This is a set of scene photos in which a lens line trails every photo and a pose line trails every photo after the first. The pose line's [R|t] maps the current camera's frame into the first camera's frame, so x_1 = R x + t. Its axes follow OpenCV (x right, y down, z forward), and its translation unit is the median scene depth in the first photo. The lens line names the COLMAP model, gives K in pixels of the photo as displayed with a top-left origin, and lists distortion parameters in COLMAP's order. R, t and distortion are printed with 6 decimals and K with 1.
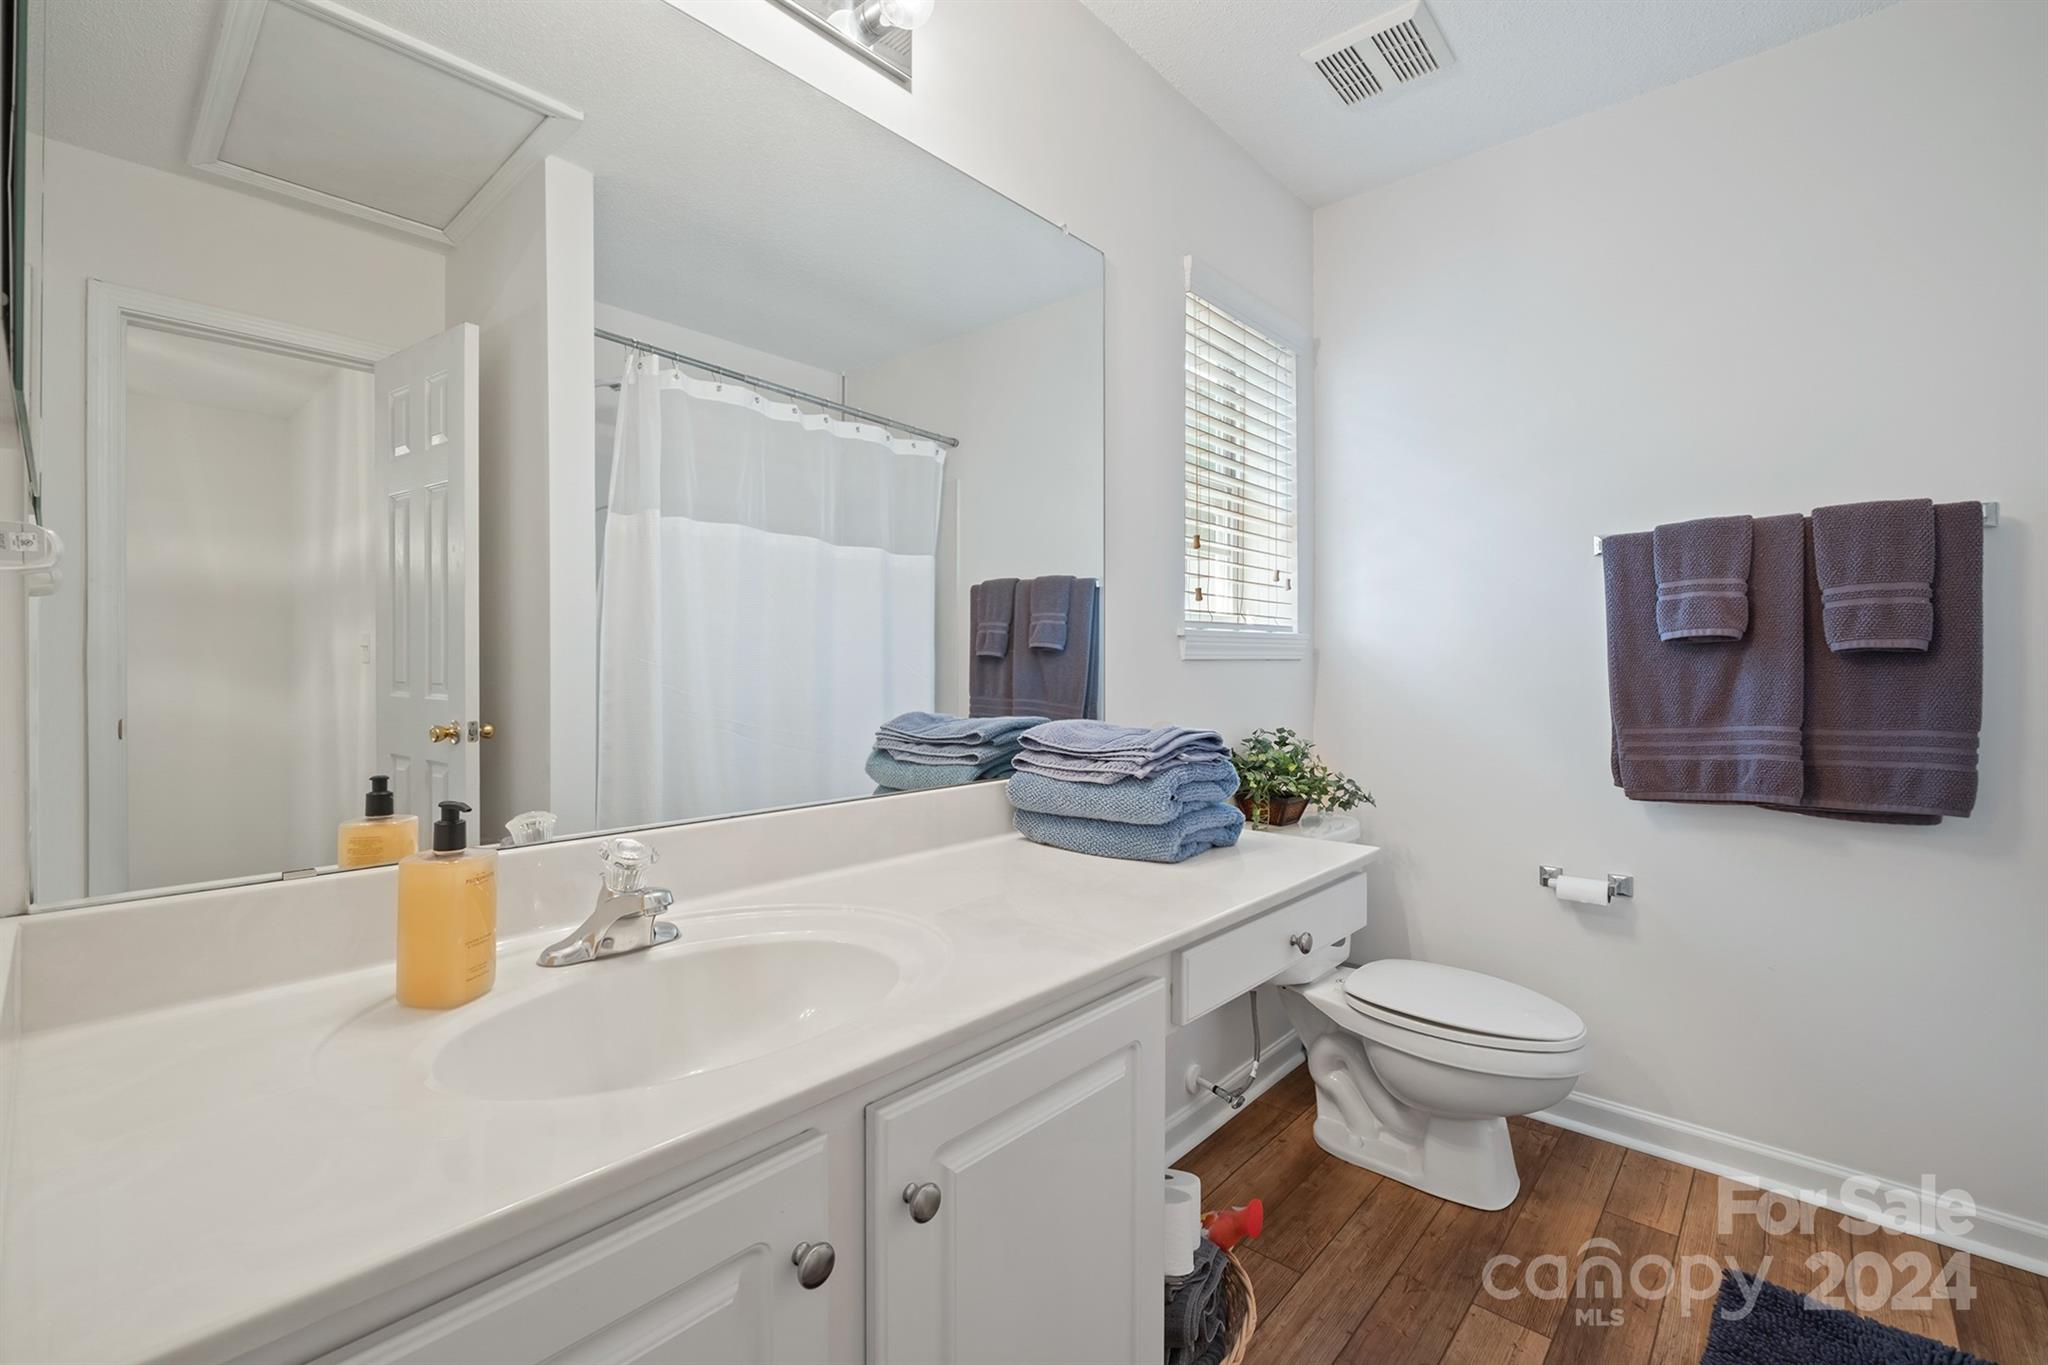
lens RADIAL K [[867.3, 0, 1020.1], [0, 867.3, 676.2], [0, 0, 1]] dist [-0.004023, -0.002162]
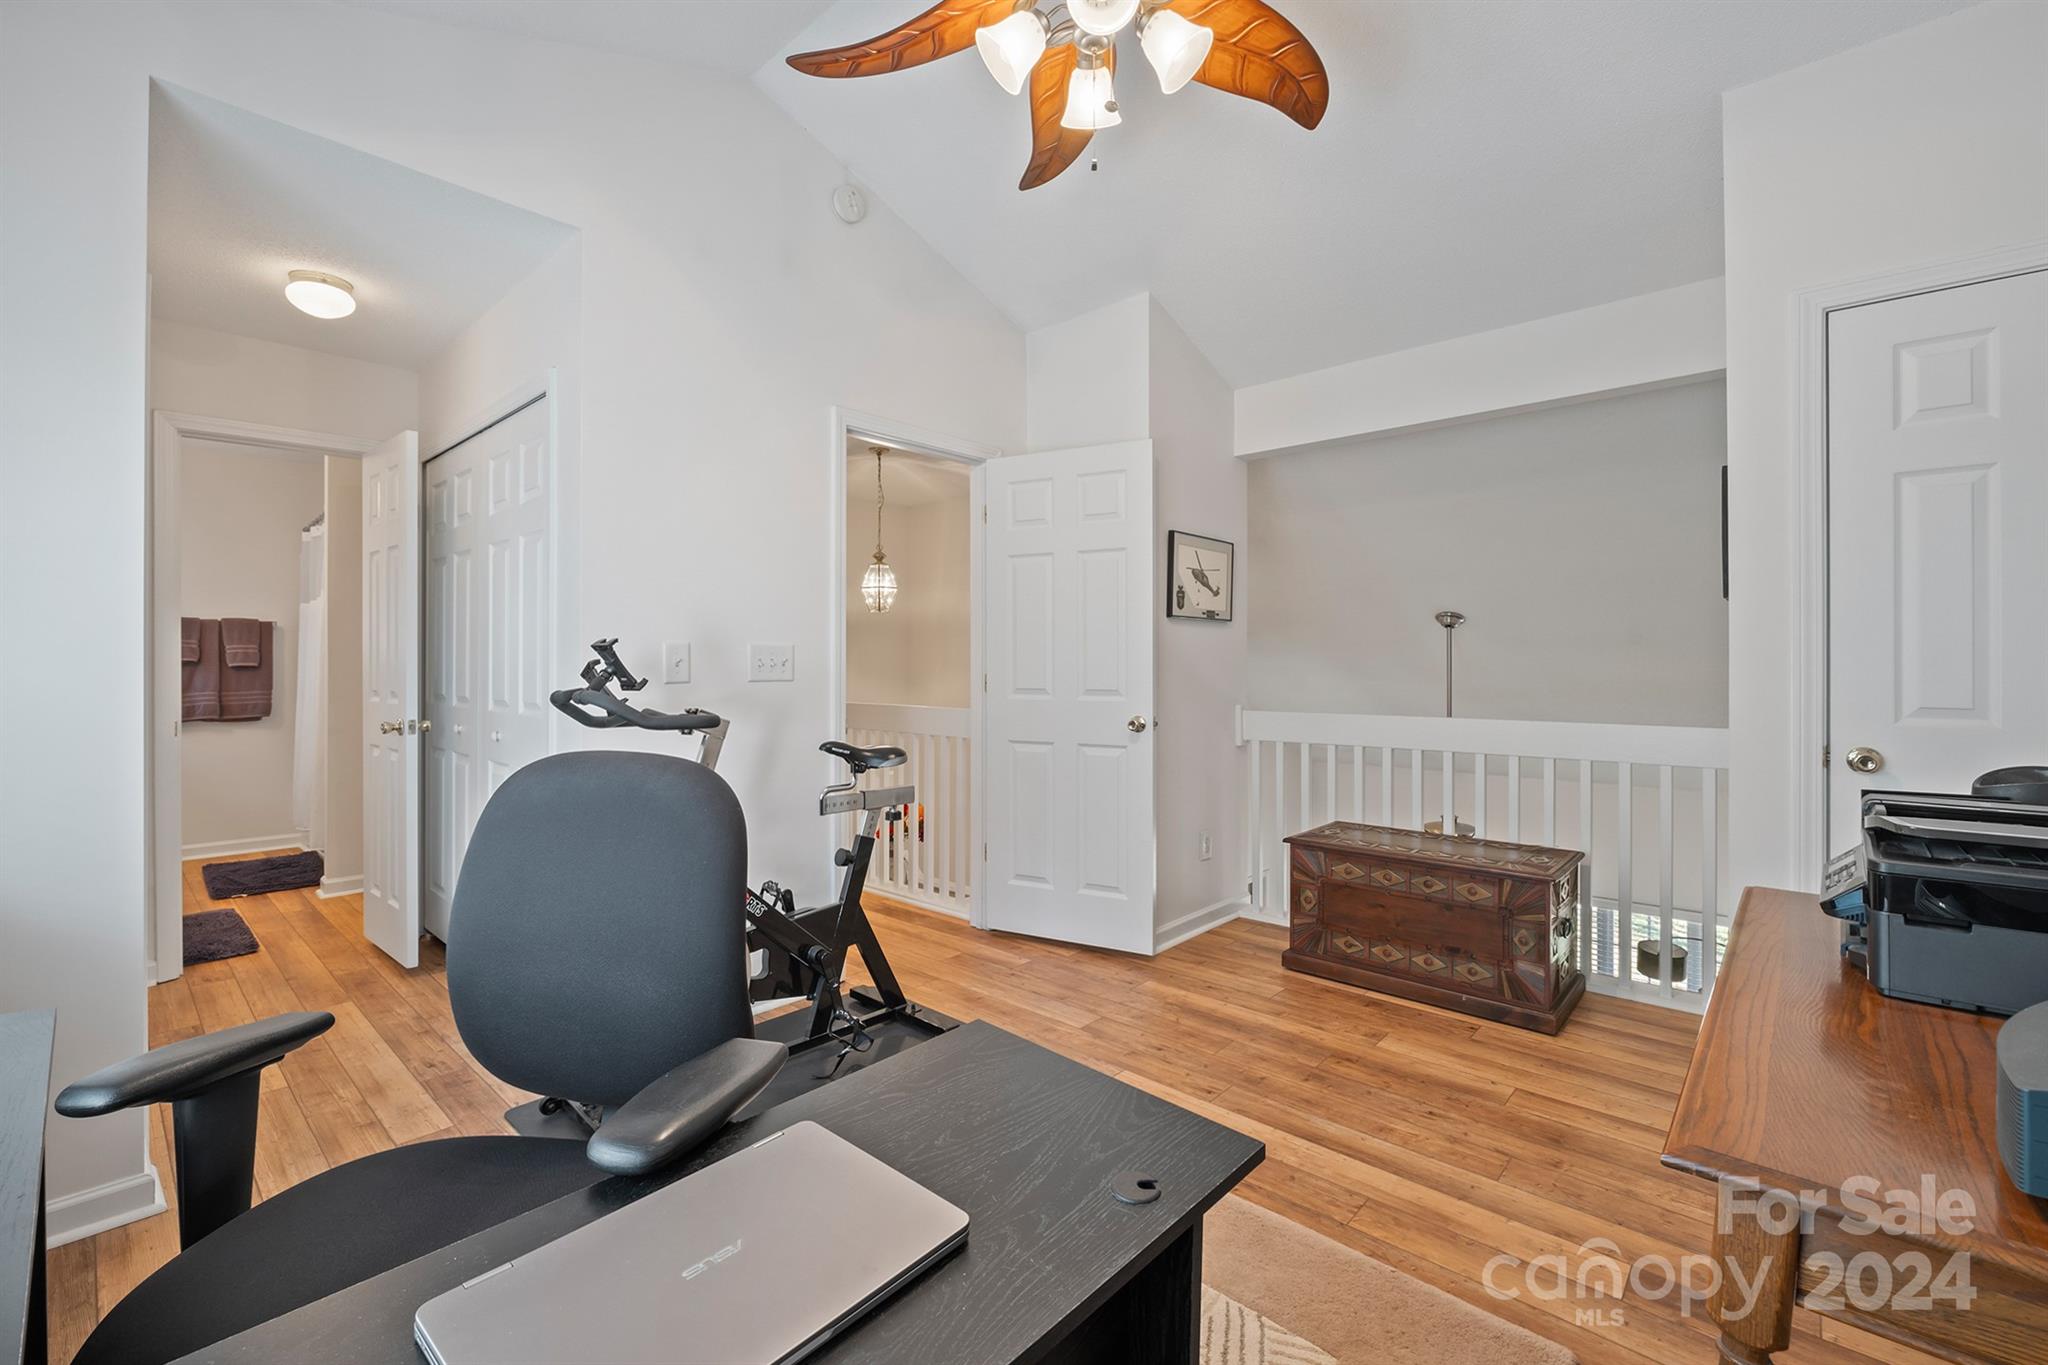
lens RADIAL K [[867.3, 0, 1022.9], [0, 867.3, 663.0], [0, 0, 1]] dist [-0.004023, -0.002162]
pose [[0.004881, -0.008679, 0.999950, -1.971322], [-0.004000, 0.999954, 0.008699, -0.073969], [-0.999980, -0.004042, 0.004846, -1.711830]]
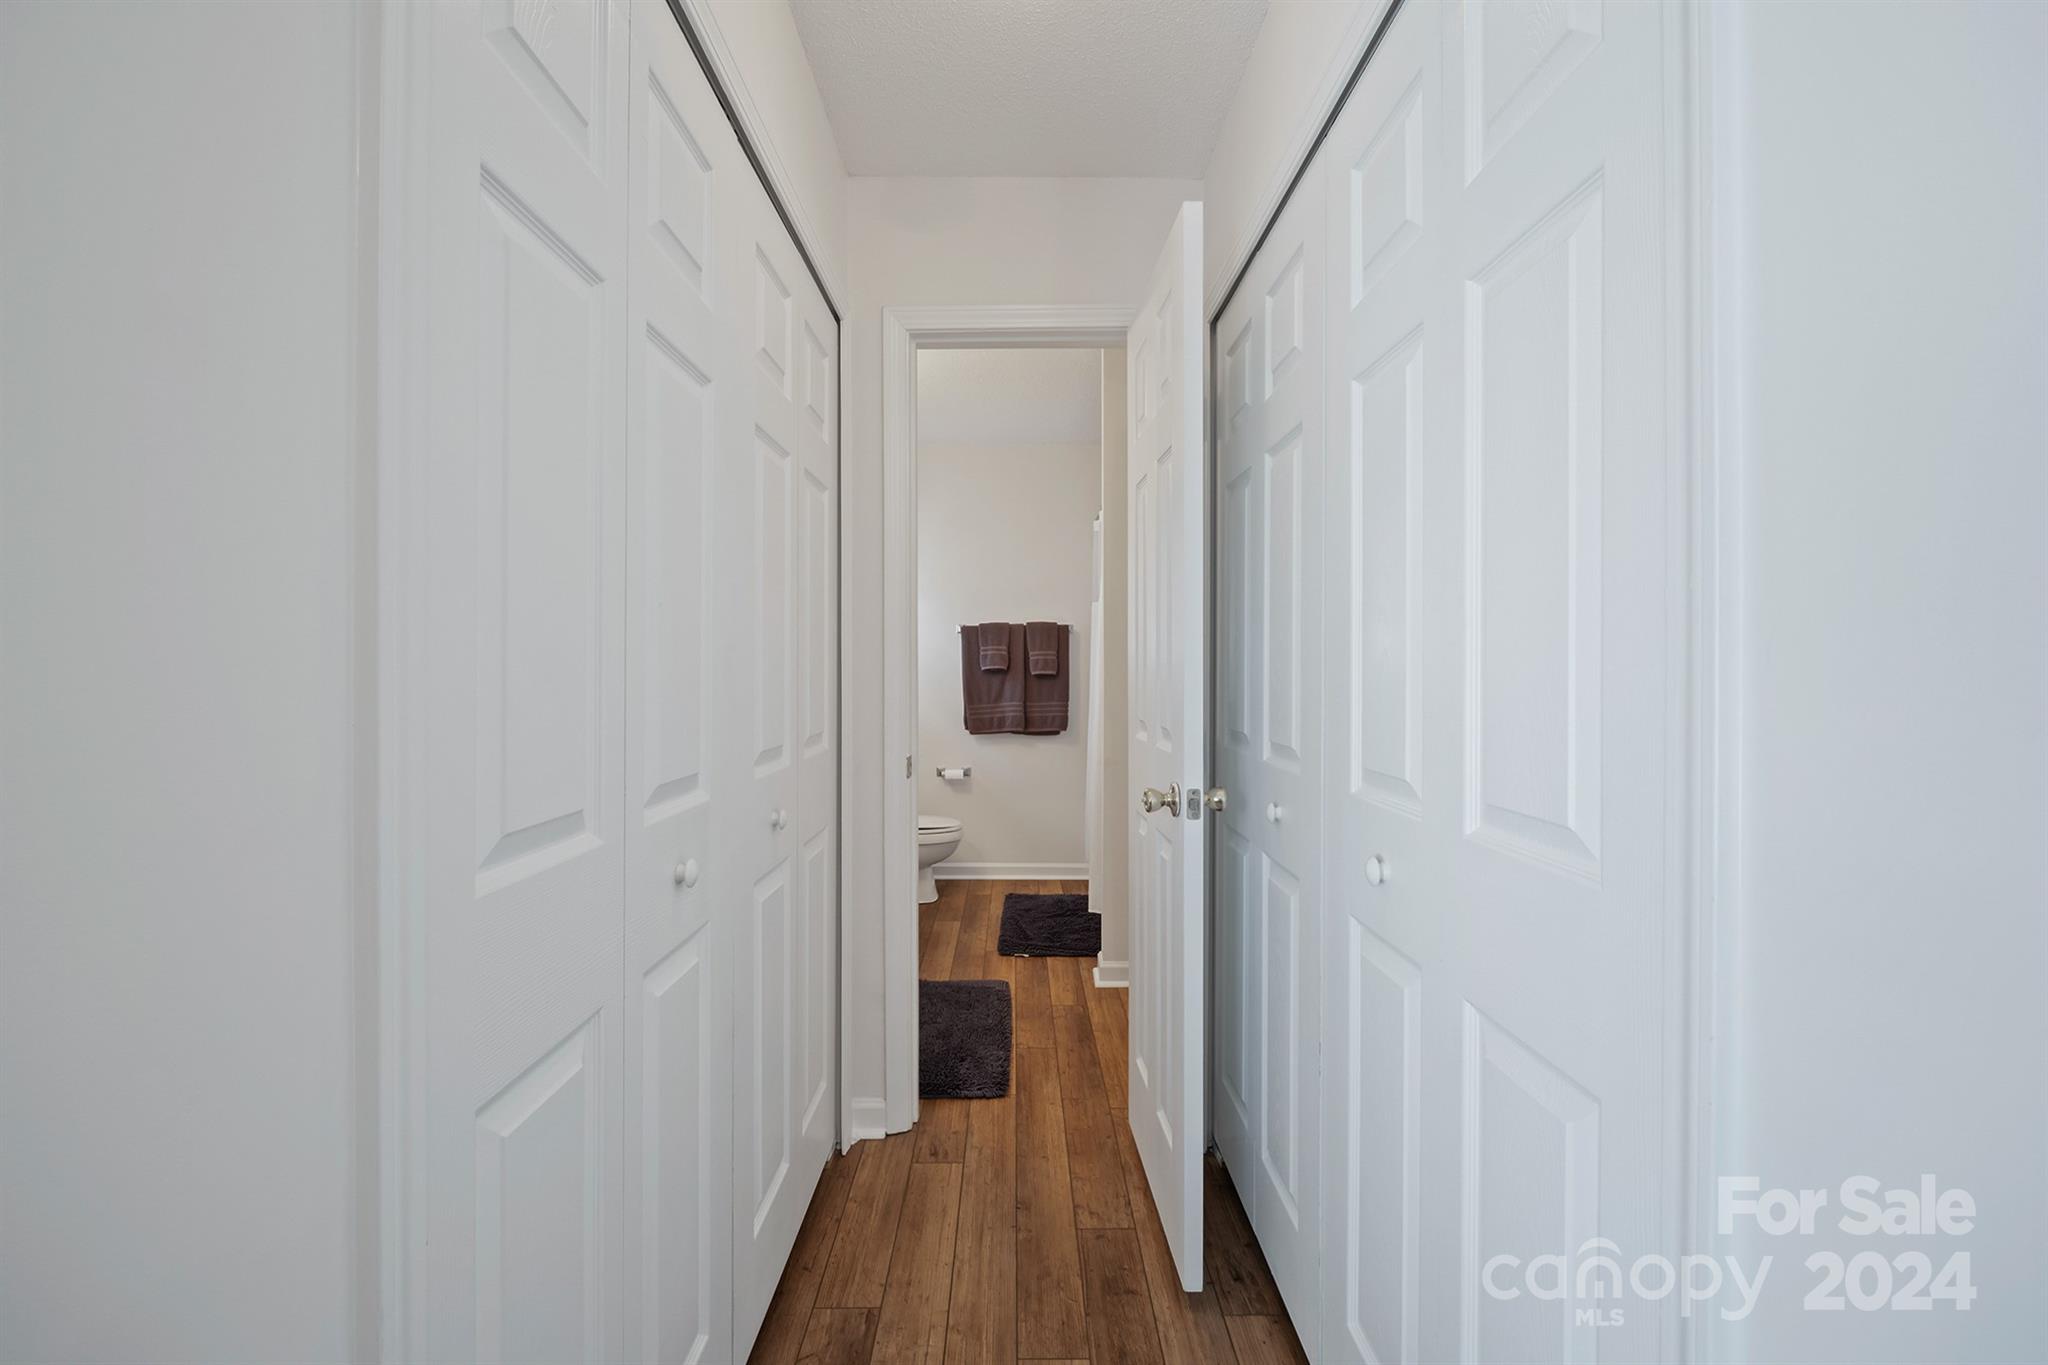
lens RADIAL K [[867.3, 0, 1026.1], [0, 867.3, 676.0], [0, 0, 1]] dist [-0.004023, -0.002162]
pose [[0.731387, -0.015077, 0.681796, -0.926075], [0.005183, 0.999850, 0.016551, -0.067144], [-0.681943, -0.008571, 0.731355, -0.976755]]
